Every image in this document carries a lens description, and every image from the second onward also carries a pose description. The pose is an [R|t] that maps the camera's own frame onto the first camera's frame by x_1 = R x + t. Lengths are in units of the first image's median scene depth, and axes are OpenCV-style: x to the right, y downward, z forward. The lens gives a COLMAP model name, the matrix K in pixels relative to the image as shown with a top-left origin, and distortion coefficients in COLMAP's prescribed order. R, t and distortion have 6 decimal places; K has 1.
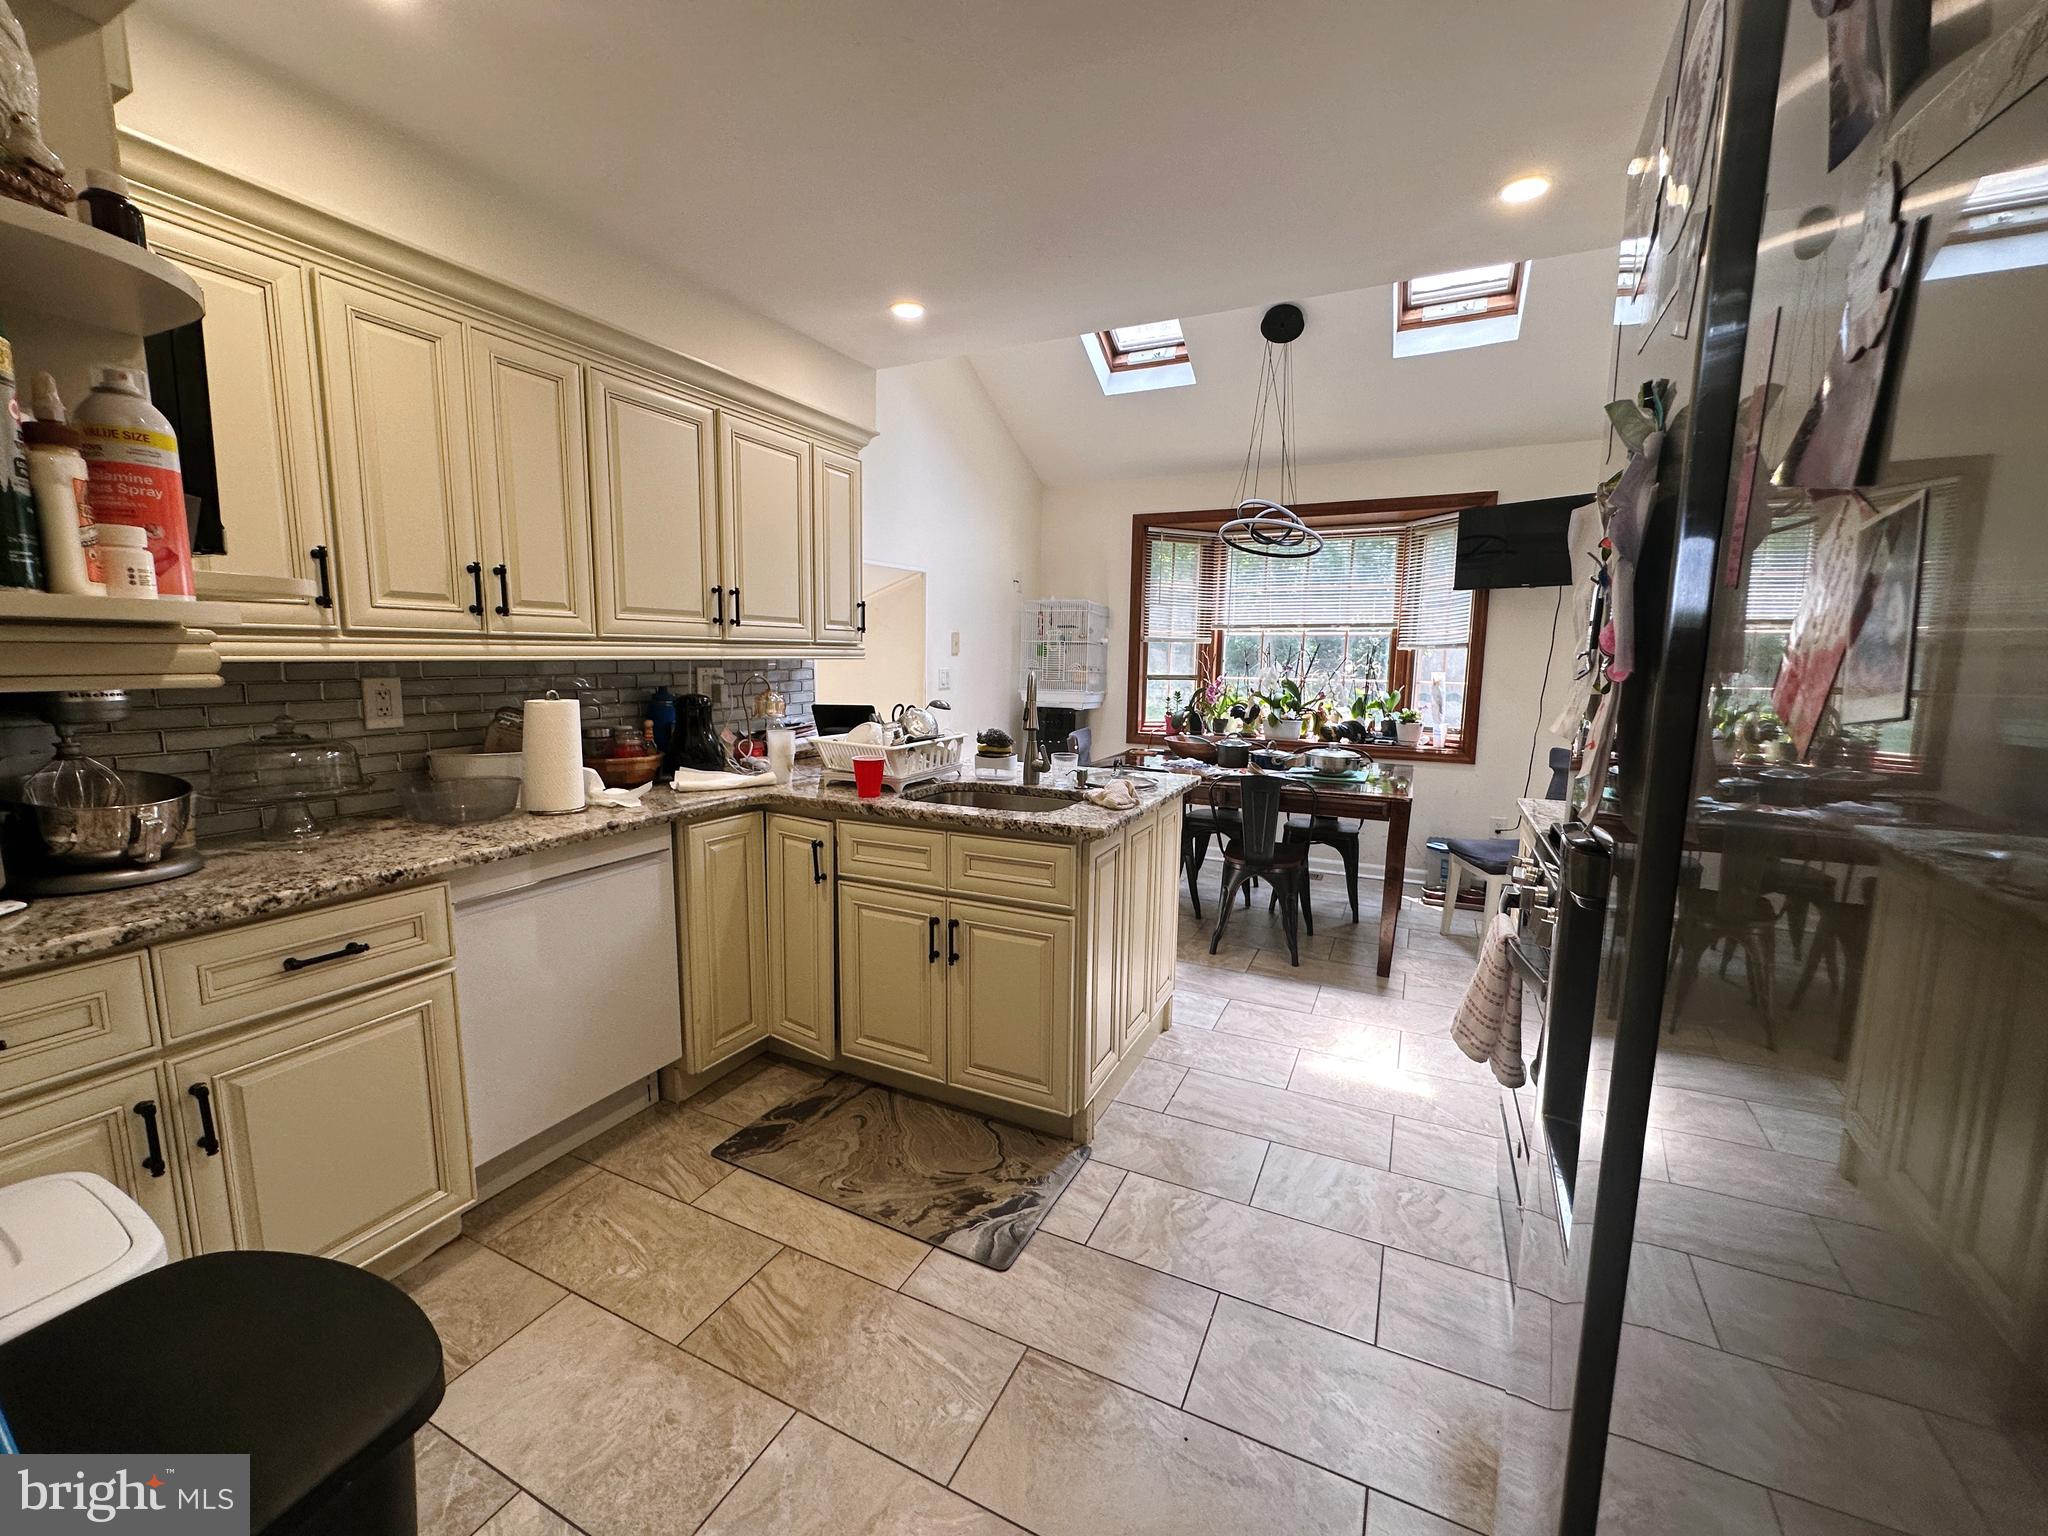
lens RADIAL K [[822.9, 0, 1021.8], [0, 822.9, 763.7], [0, 0, 1]] dist [-0.001544, -0.000031]
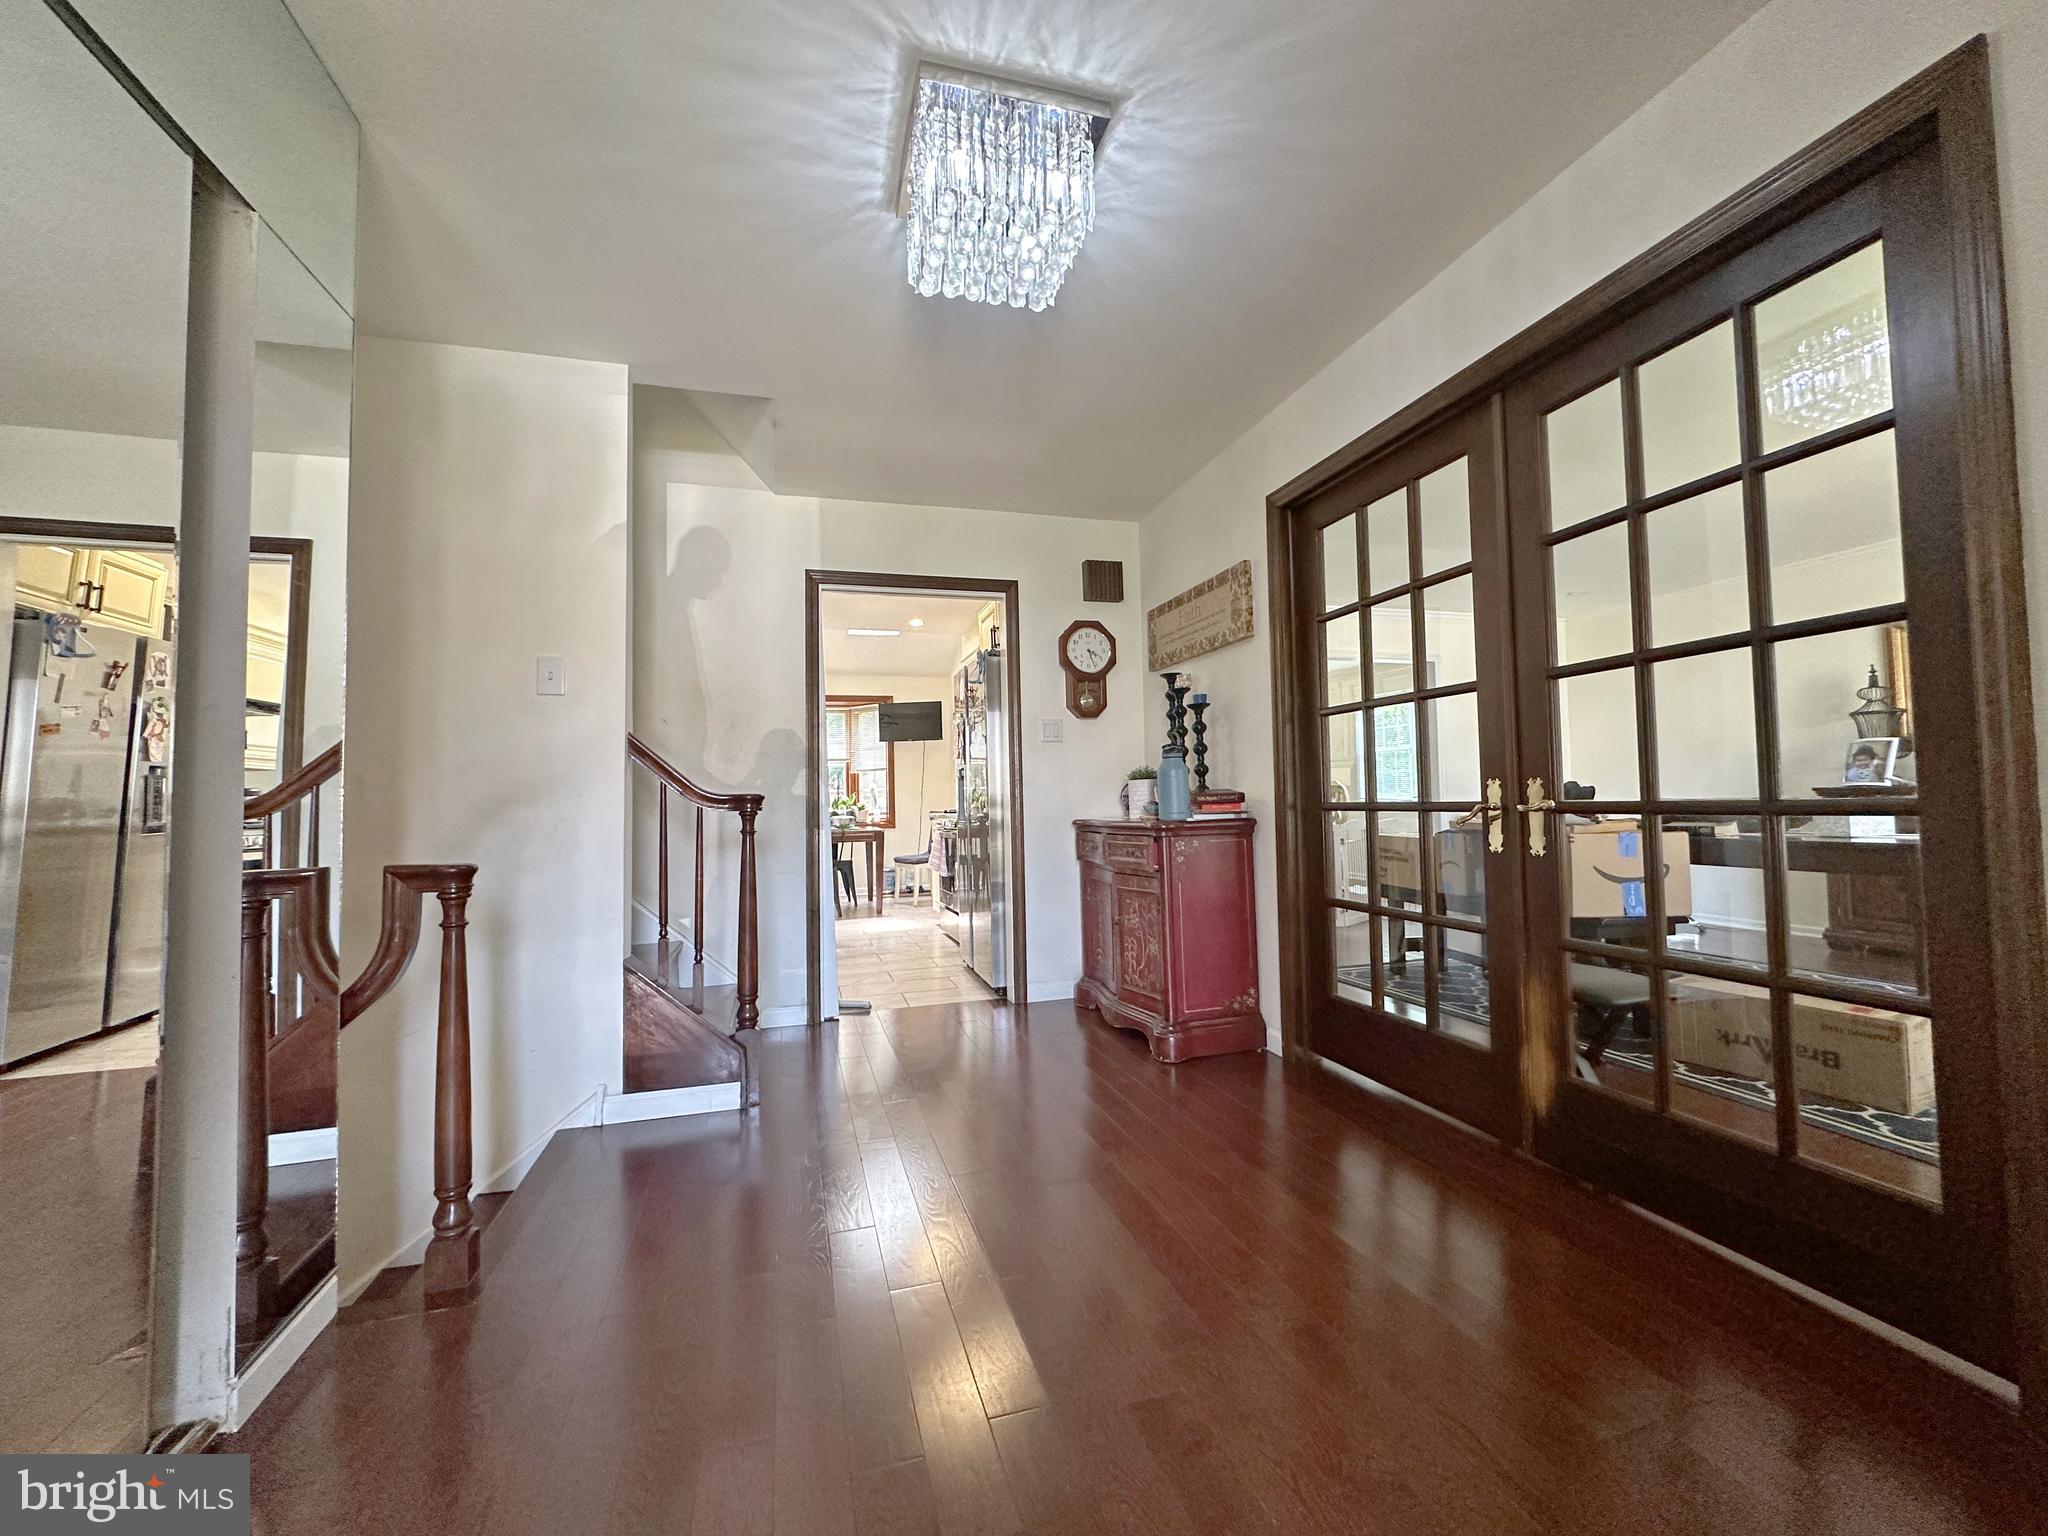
lens RADIAL K [[822.9, 0, 1022.7], [0, 822.9, 772.1], [0, 0, 1]] dist [-0.001544, -0.000031]
pose [[0.738047, 0.008346, 0.674698, -0.499488], [0.118132, 0.982882, -0.141381, 0.165084], [-0.664328, 0.184049, 0.724426, -0.589880]]
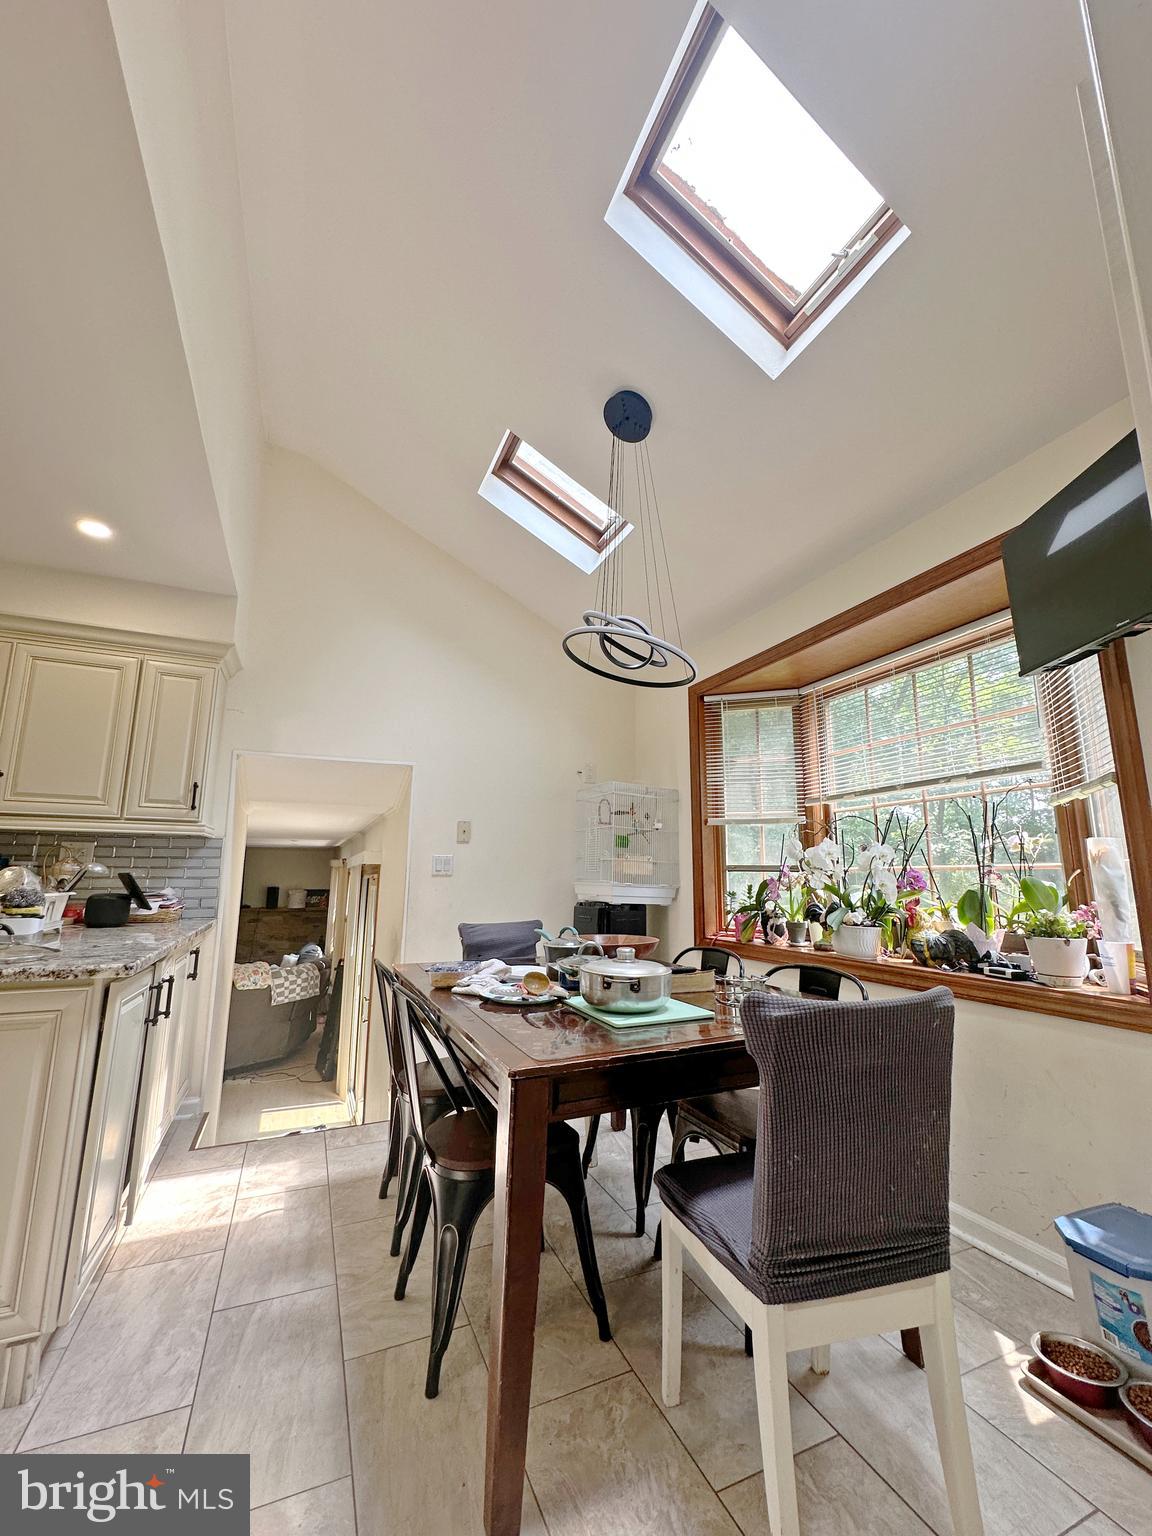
lens RADIAL K [[617.2, 0, 575.6], [0, 617.2, 767.0], [0, 0, 1]] dist [-0.001544, -0.000031]
pose [[0.760910, -0.117580, -0.638115, 0.495356], [-0.086580, 0.956251, -0.279442, -0.019066], [0.643055, 0.267878, 0.717441, 0.489036]]
